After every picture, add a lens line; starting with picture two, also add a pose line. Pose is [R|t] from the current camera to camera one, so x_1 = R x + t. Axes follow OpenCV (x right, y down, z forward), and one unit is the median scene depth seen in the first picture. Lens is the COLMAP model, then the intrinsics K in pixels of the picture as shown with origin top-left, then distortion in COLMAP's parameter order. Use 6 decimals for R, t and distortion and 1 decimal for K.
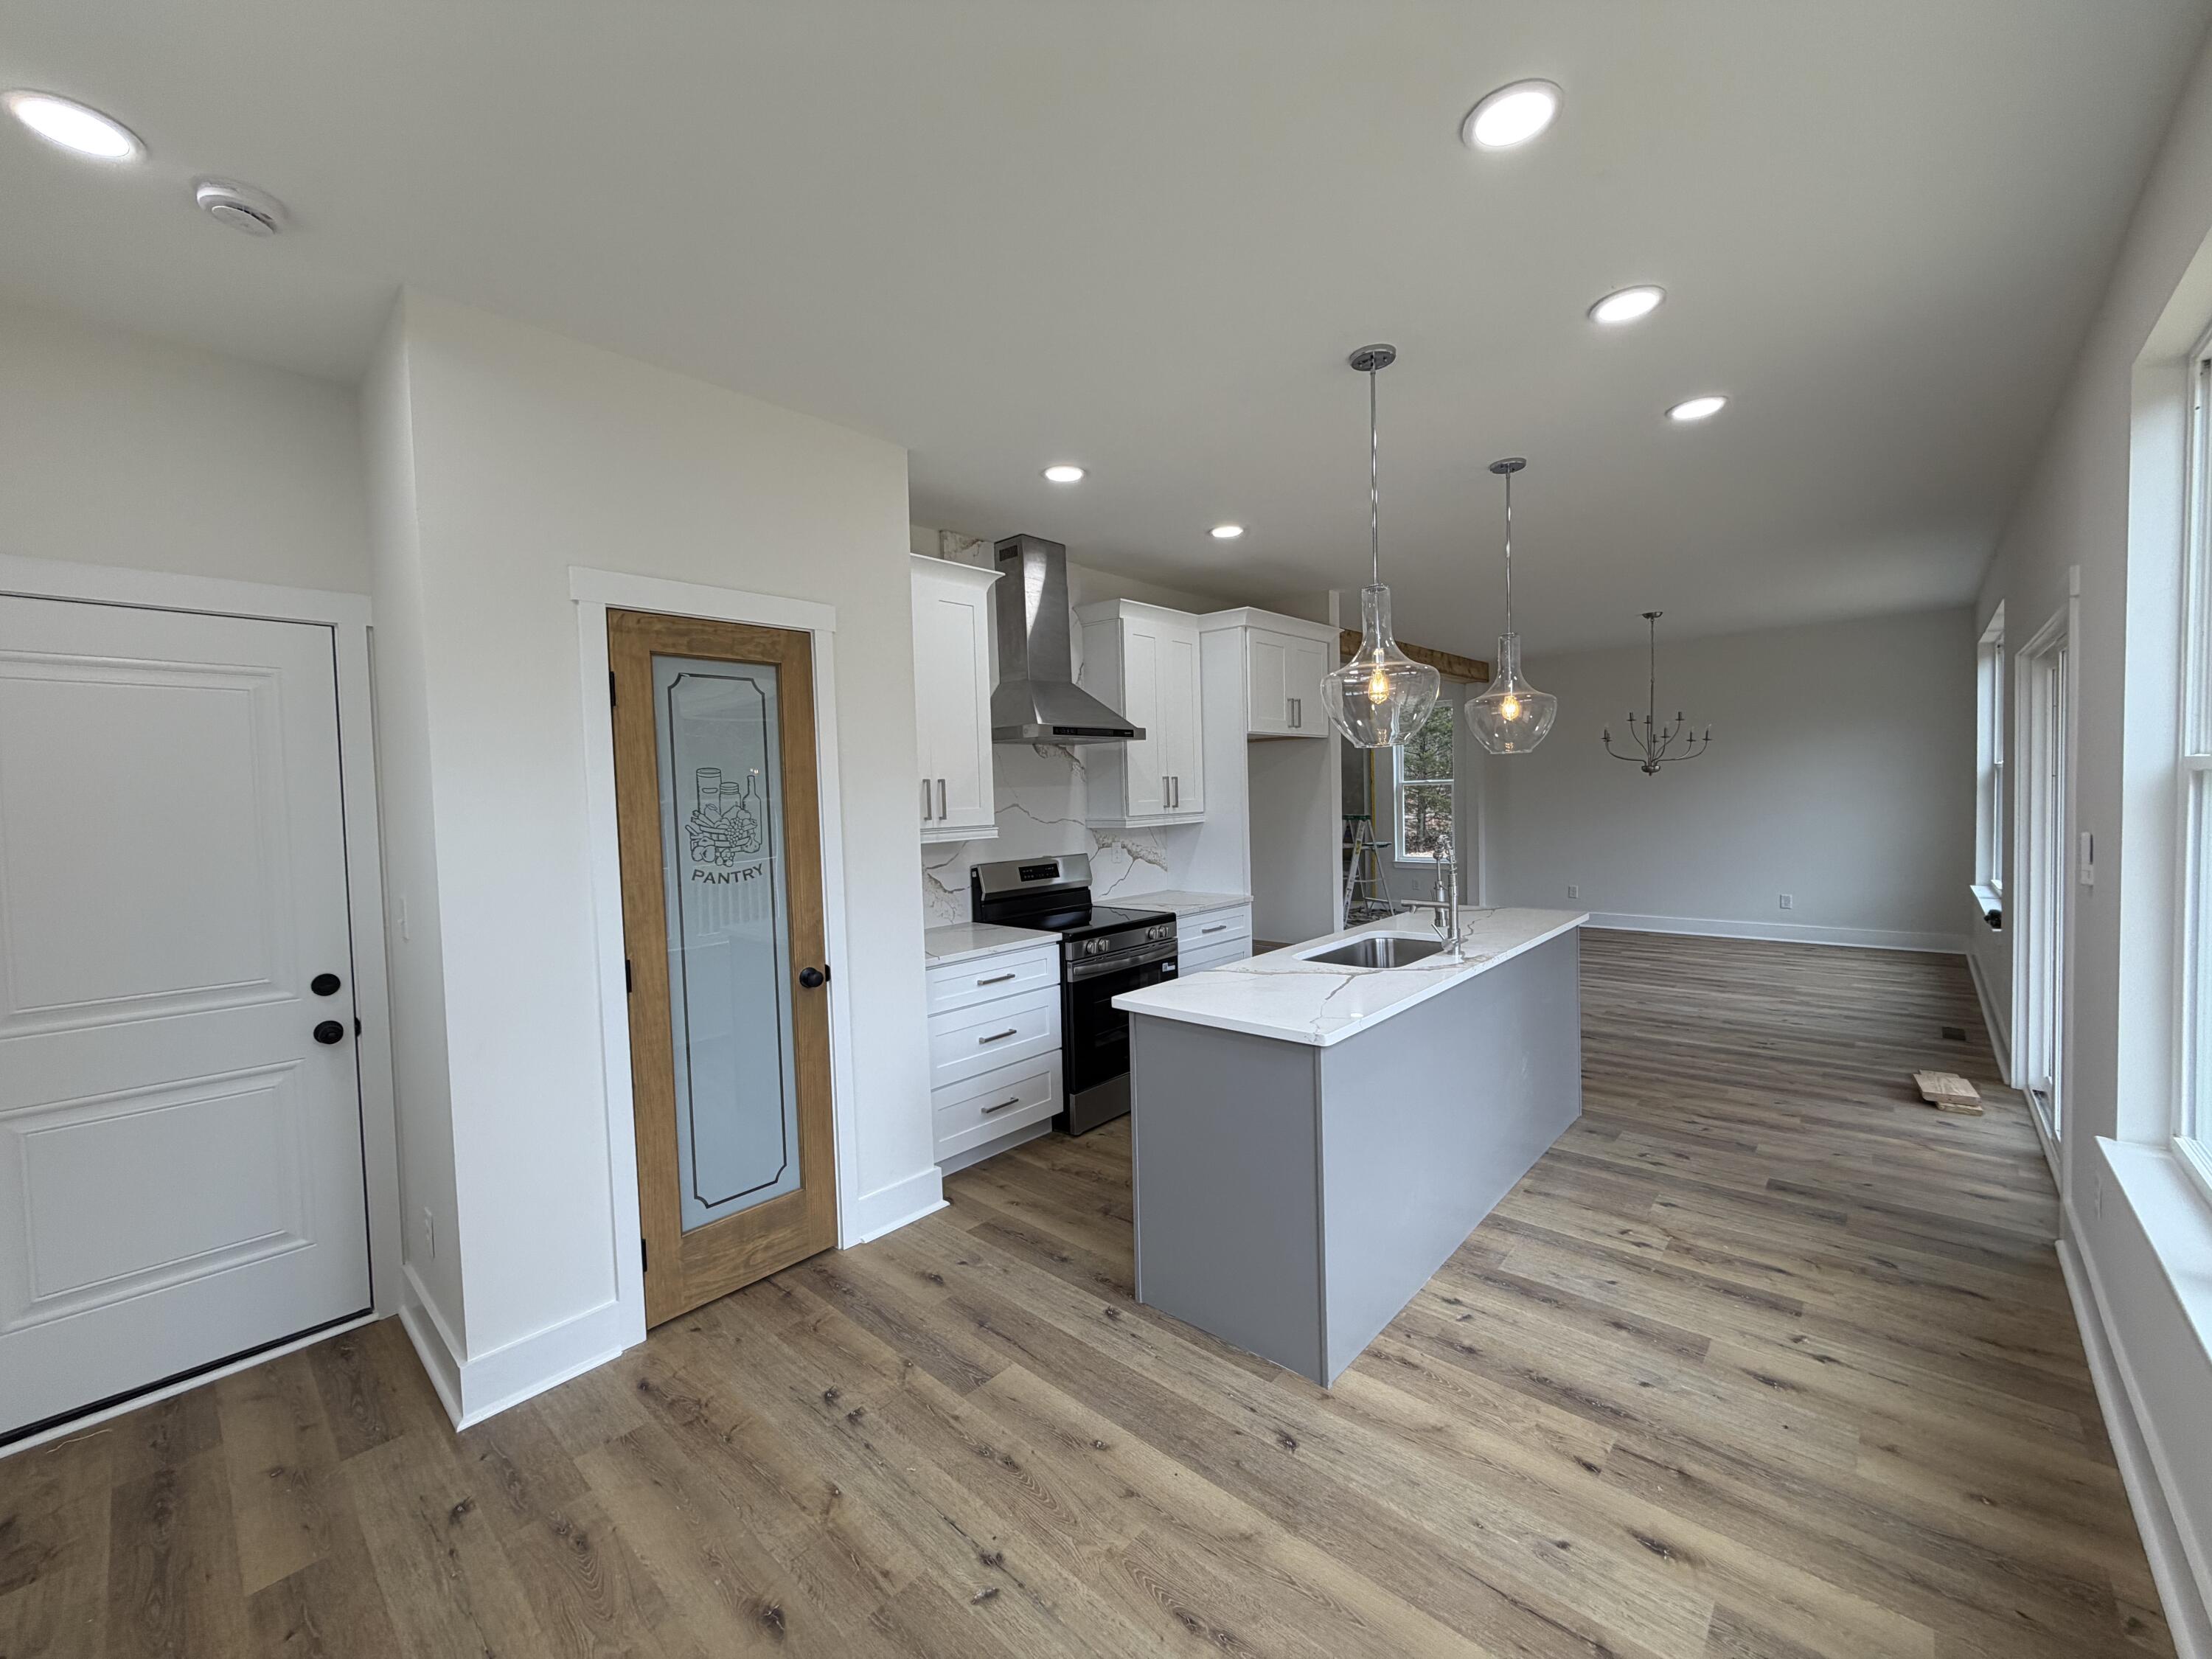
lens RADIAL K [[881.1, 0, 1089.8], [0, 881.1, 835.7], [0, 0, 1]] dist [0.002198, 0.000105]
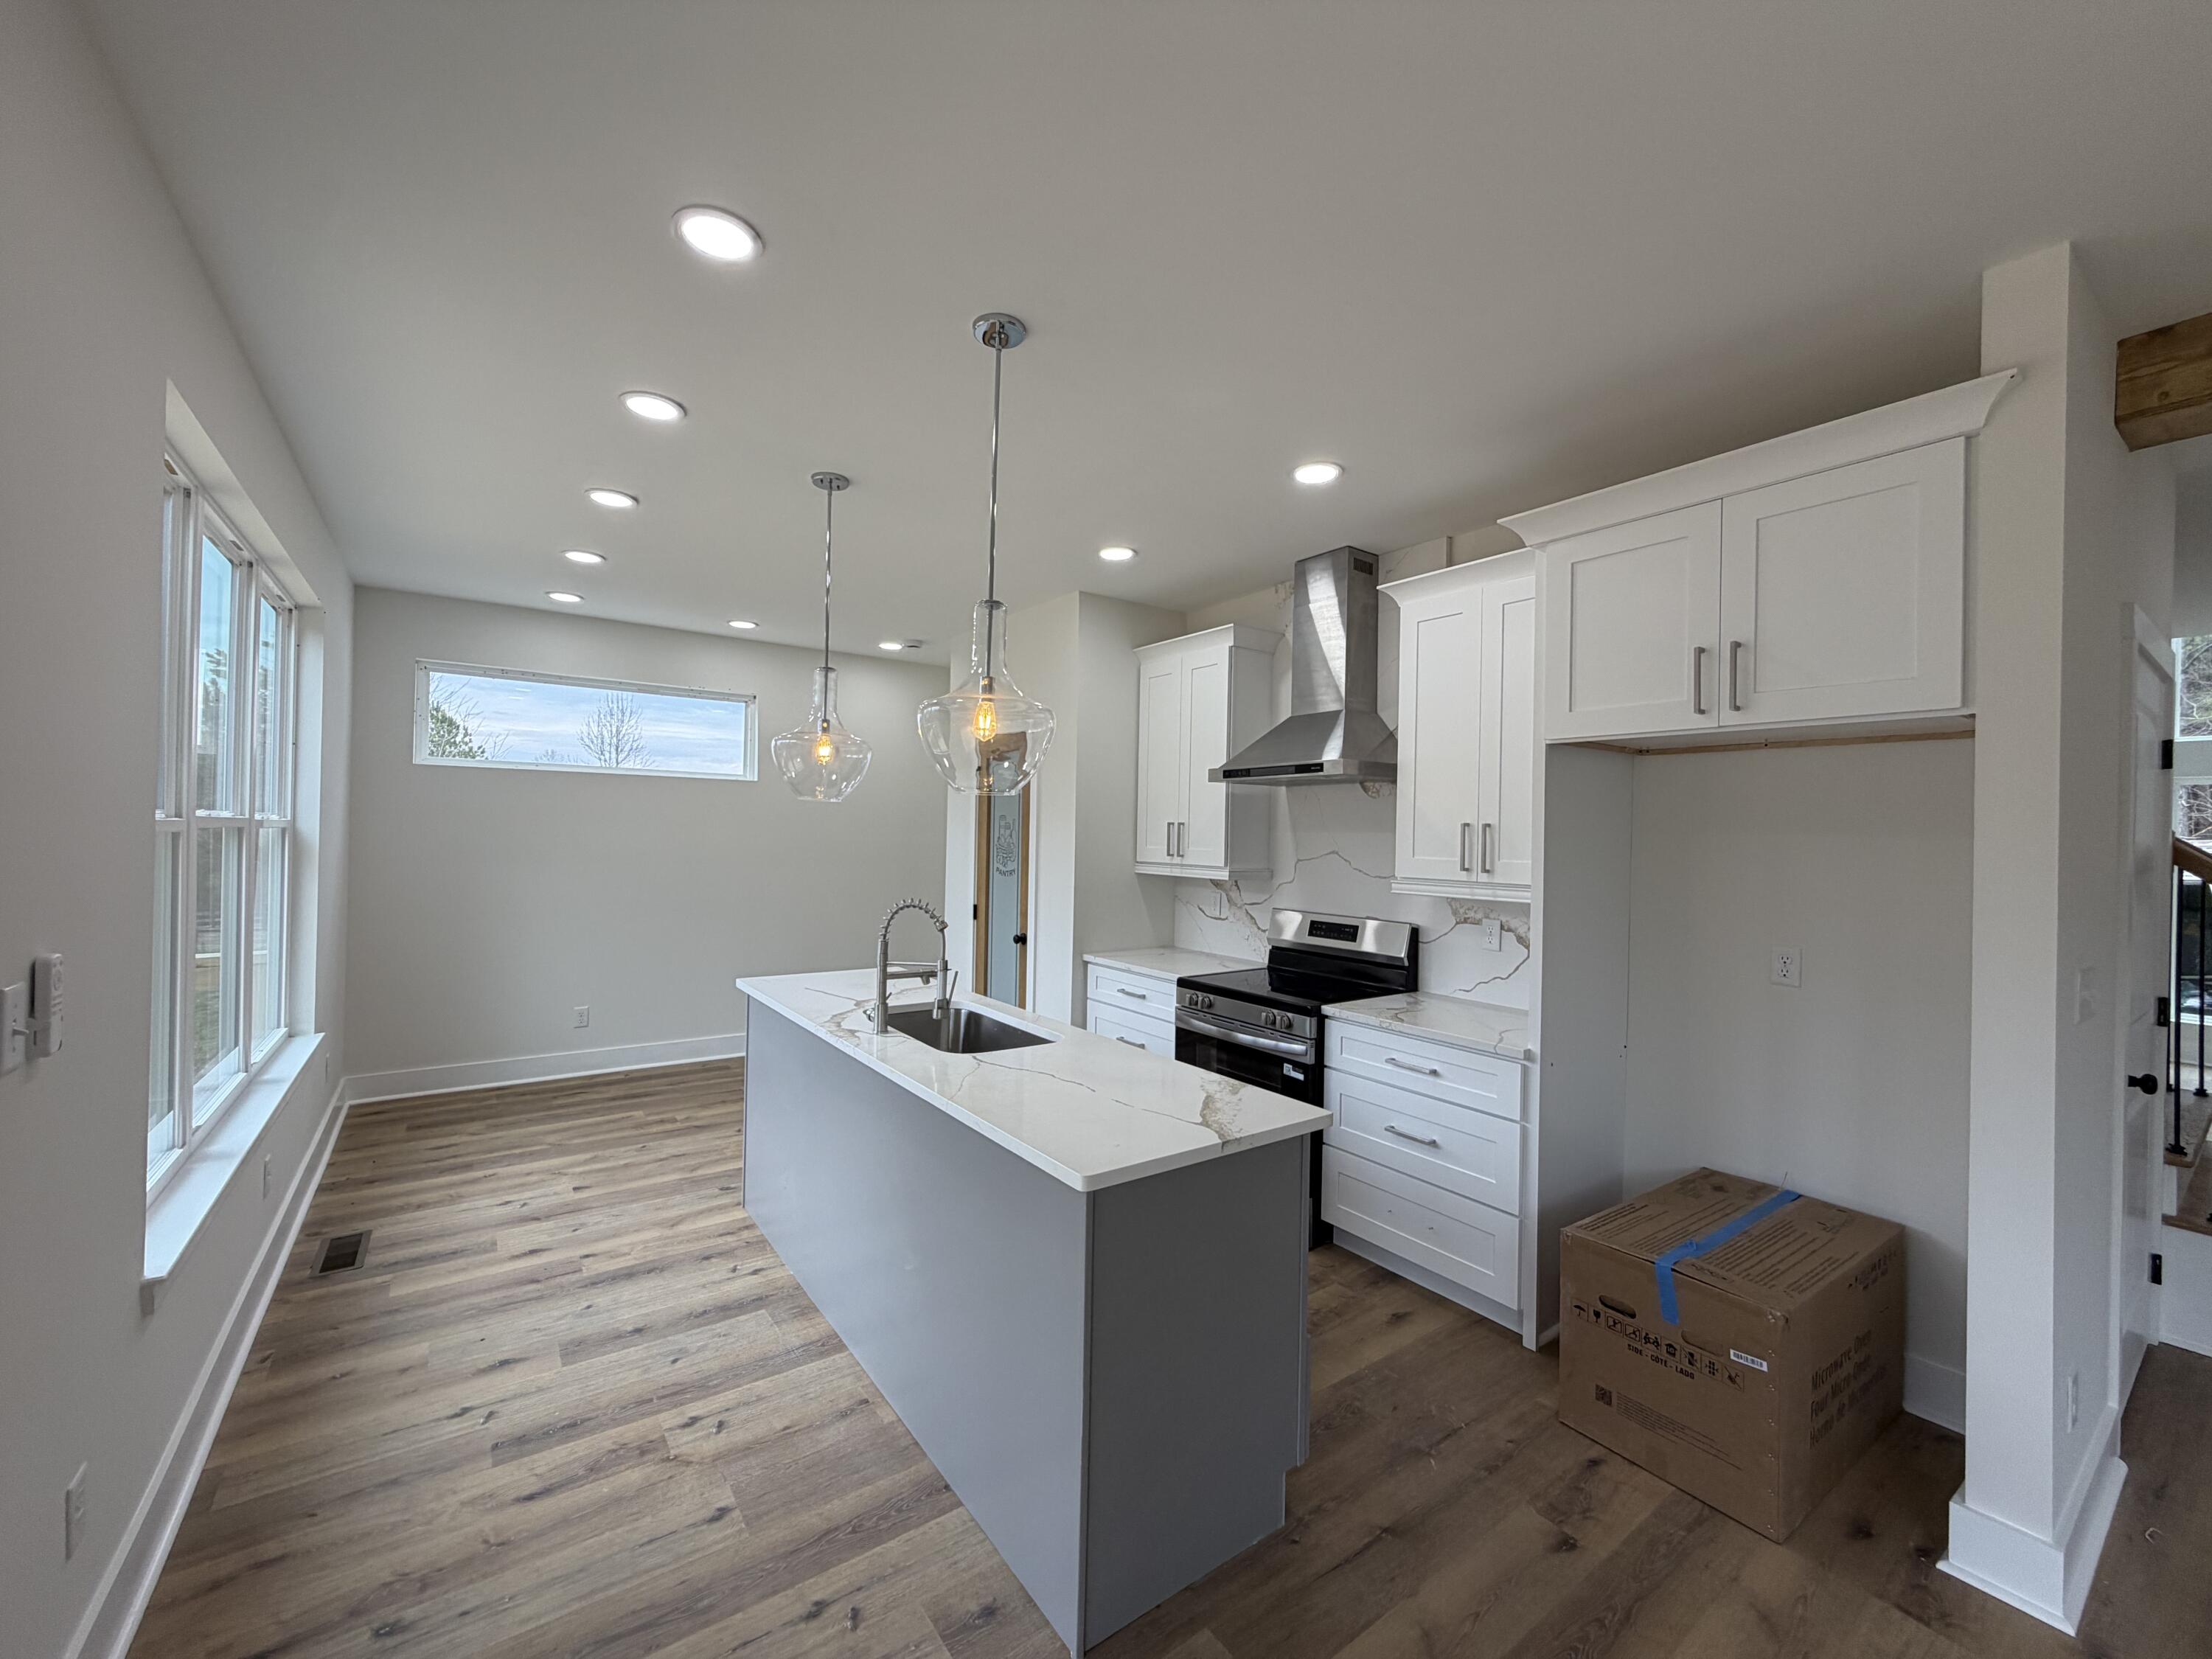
lens RADIAL K [[881.1, 0, 1097.5], [0, 881.1, 828.1], [0, 0, 1]] dist [0.002198, 0.000105]
pose [[-0.201326, 0.018138, -0.979356, 1.410504], [-0.061685, 0.997609, 0.031156, -0.120649], [0.977580, 0.066684, -0.199725, 1.585464]]
